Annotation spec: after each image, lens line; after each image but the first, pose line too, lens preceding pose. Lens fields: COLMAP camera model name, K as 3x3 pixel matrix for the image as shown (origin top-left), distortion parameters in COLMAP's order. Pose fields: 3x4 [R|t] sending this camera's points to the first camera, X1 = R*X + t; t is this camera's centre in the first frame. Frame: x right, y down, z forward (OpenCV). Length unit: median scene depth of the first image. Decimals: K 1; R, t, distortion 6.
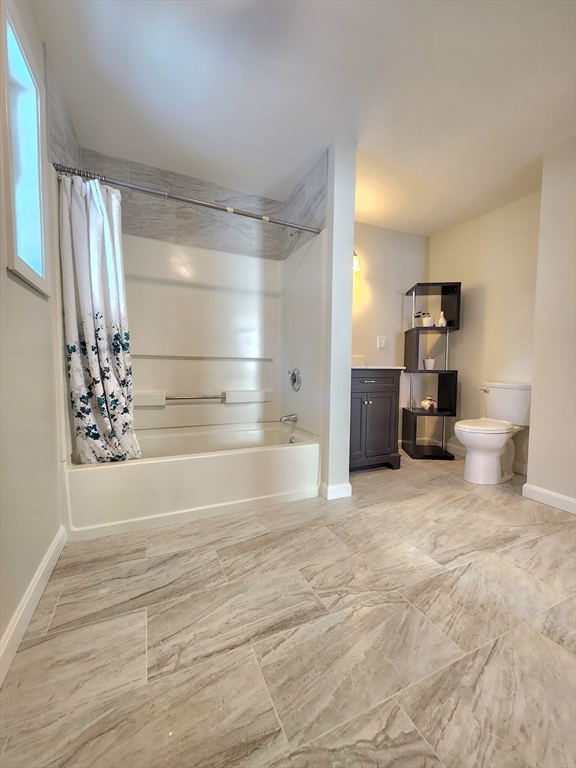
lens RADIAL K [[315.4, 0, 292.0], [0, 315.4, 383.9], [0, 0, 1]] dist [0.002417, -0.000164]
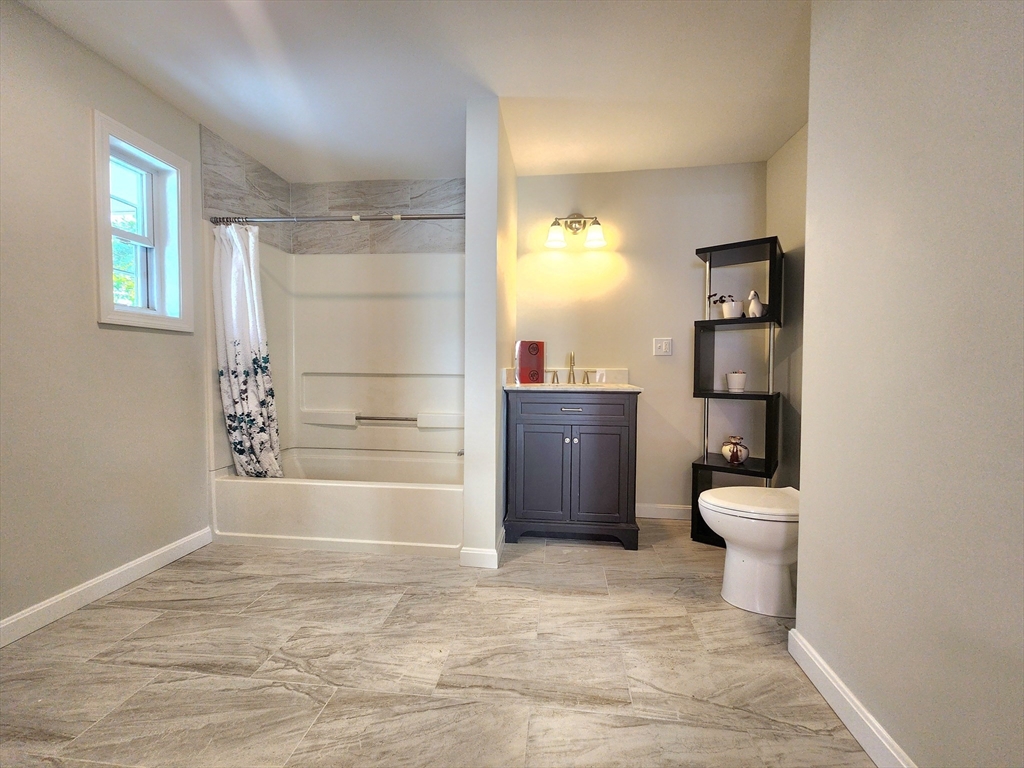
lens RADIAL K [[420.5, 0, 511.5], [0, 420.5, 380.8], [0, 0, 1]] dist [0.002417, -0.000164]
pose [[0.851922, 0.010500, -0.523563, 0.929423], [-0.025635, 0.999437, -0.021669, -0.071557], [0.523041, 0.031882, 0.851711, 0.234054]]
